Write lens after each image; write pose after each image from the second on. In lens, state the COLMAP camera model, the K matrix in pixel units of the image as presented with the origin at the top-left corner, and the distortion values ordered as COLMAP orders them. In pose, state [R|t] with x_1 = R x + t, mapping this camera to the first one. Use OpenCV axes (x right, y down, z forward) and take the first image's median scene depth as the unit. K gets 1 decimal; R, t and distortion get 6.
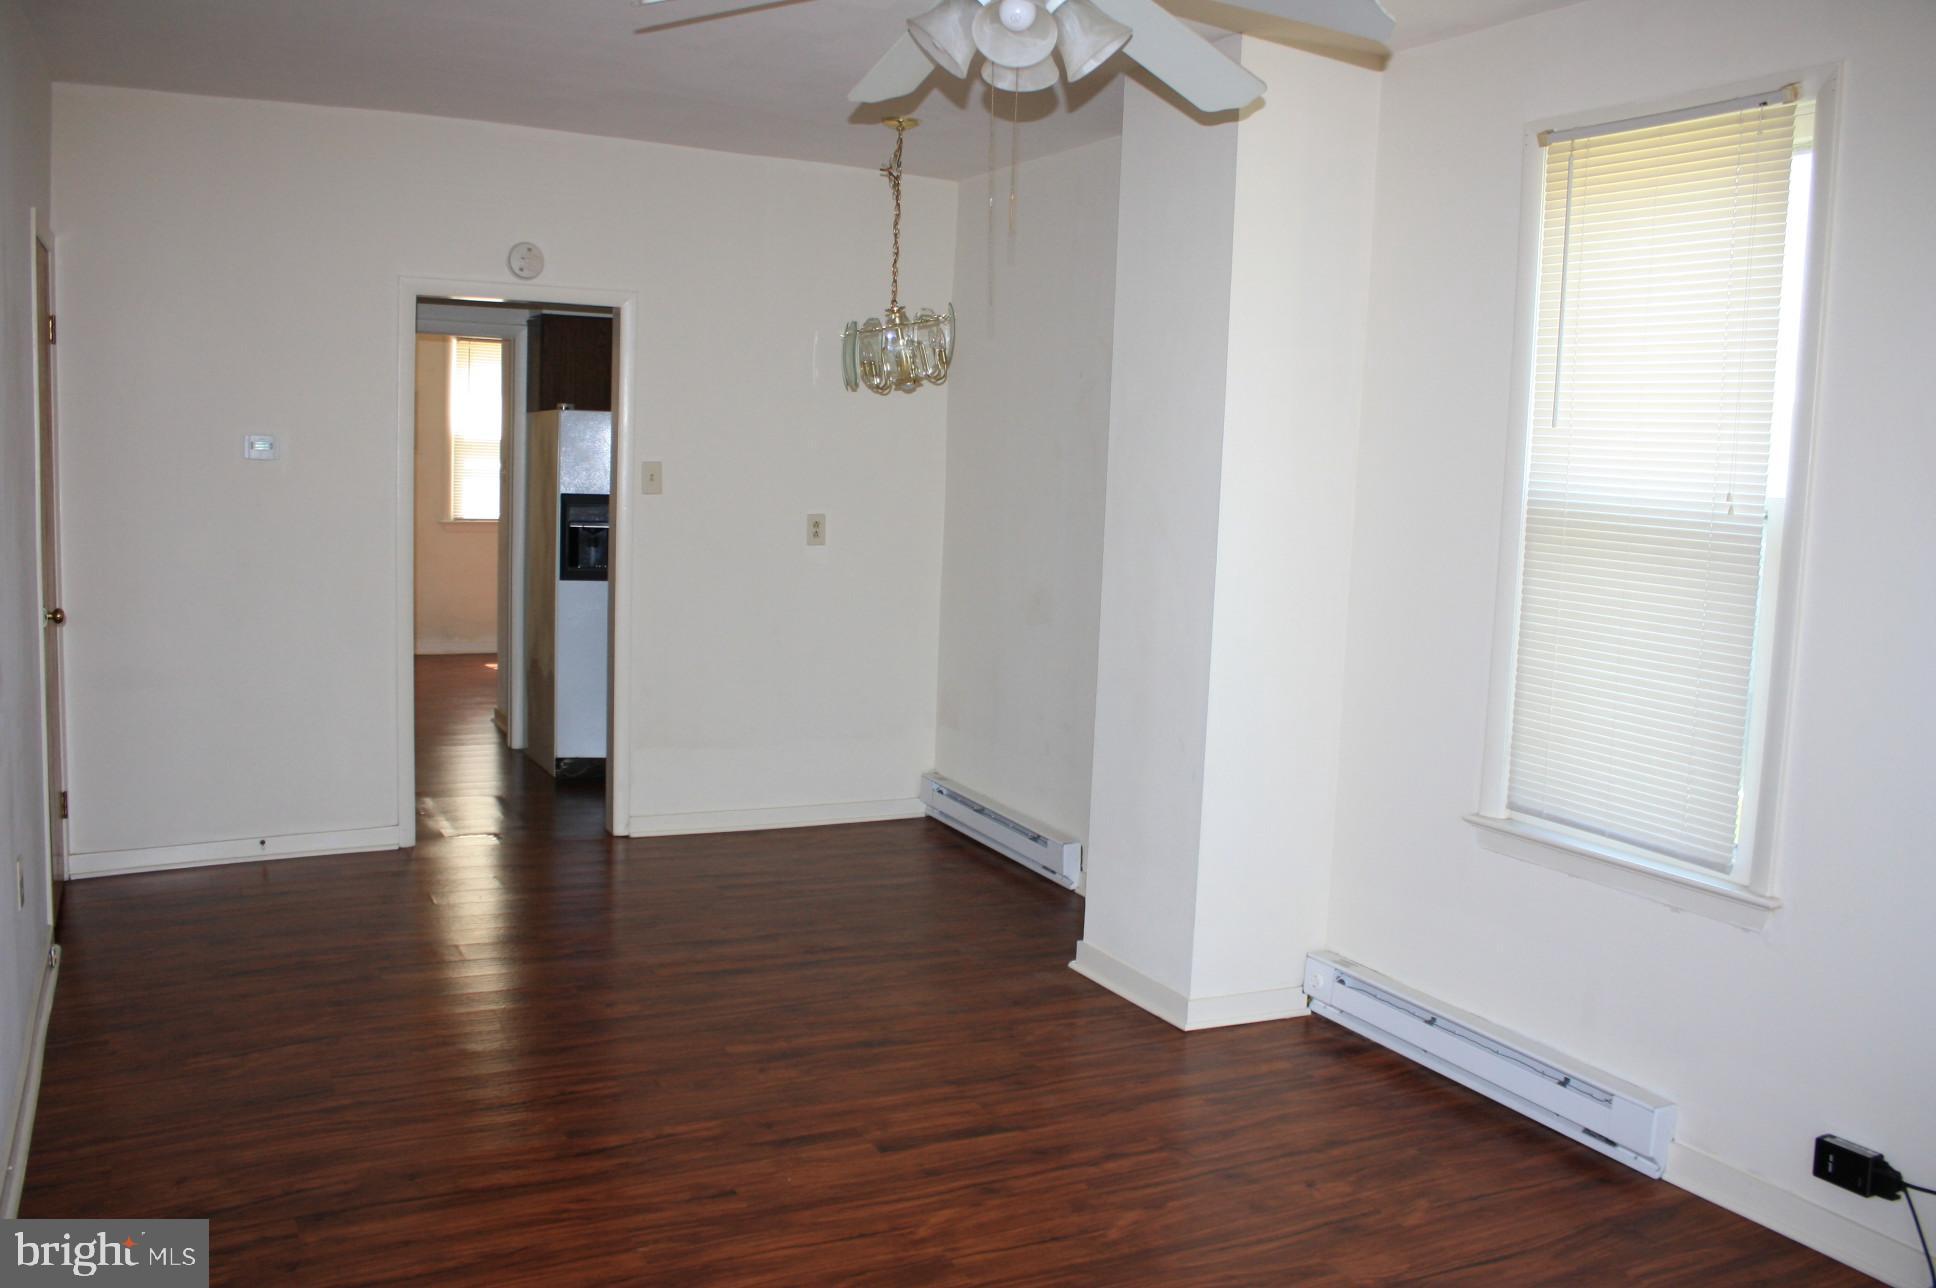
lens RADIAL K [[1621.9, 0, 964.8], [0, 1621.9, 651.3], [0, 0, 1]] dist [-0.164746, 0.142690]
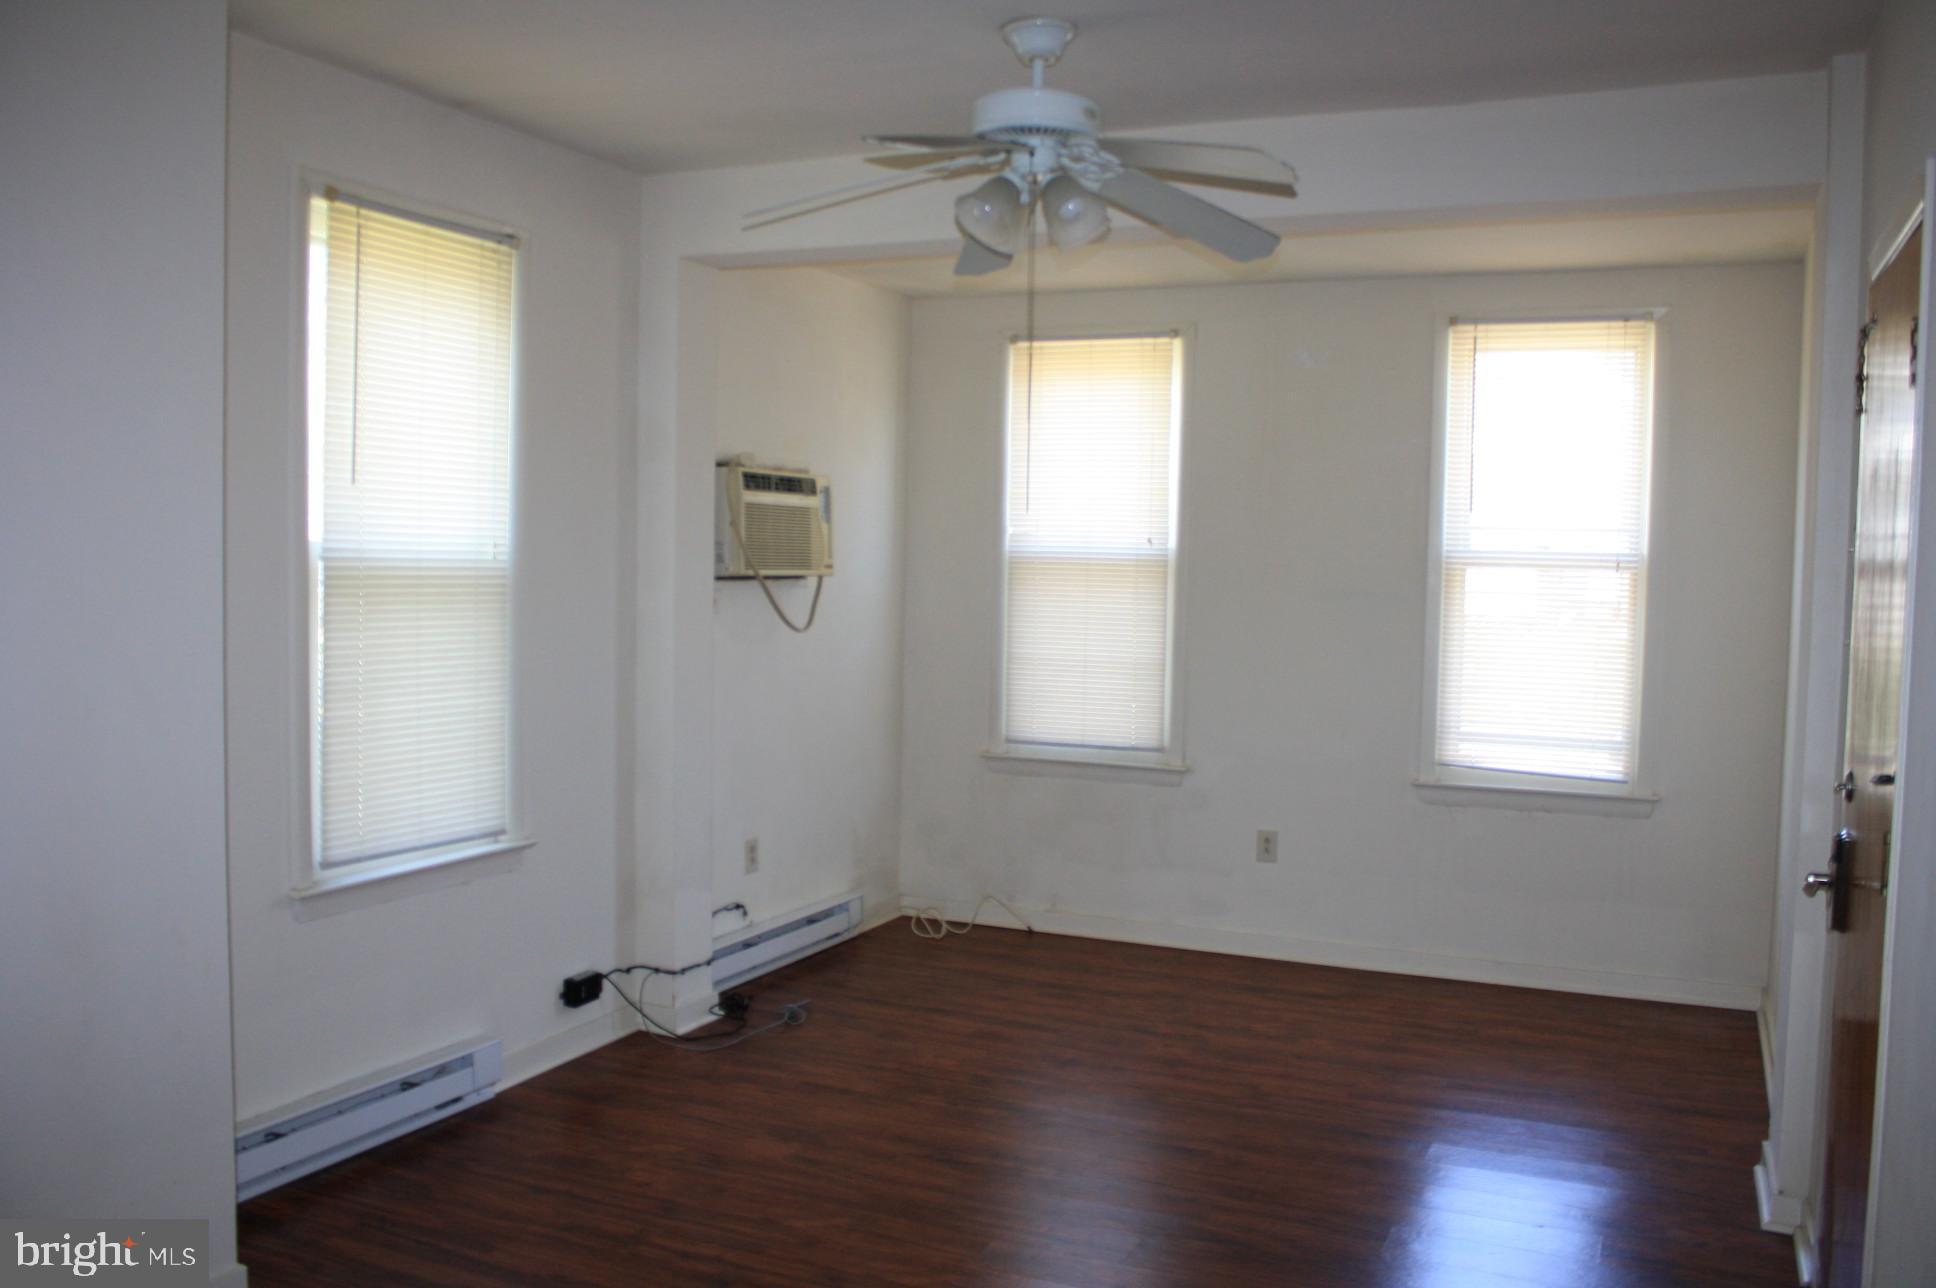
lens RADIAL K [[1621.9, 0, 964.8], [0, 1621.9, 651.3], [0, 0, 1]] dist [-0.164746, 0.142690]
pose [[-0.605497, -0.097738, 0.789823, -0.700734], [0.054949, 0.984928, 0.164006, -0.184279], [-0.793948, 0.142705, -0.591000, 1.325724]]
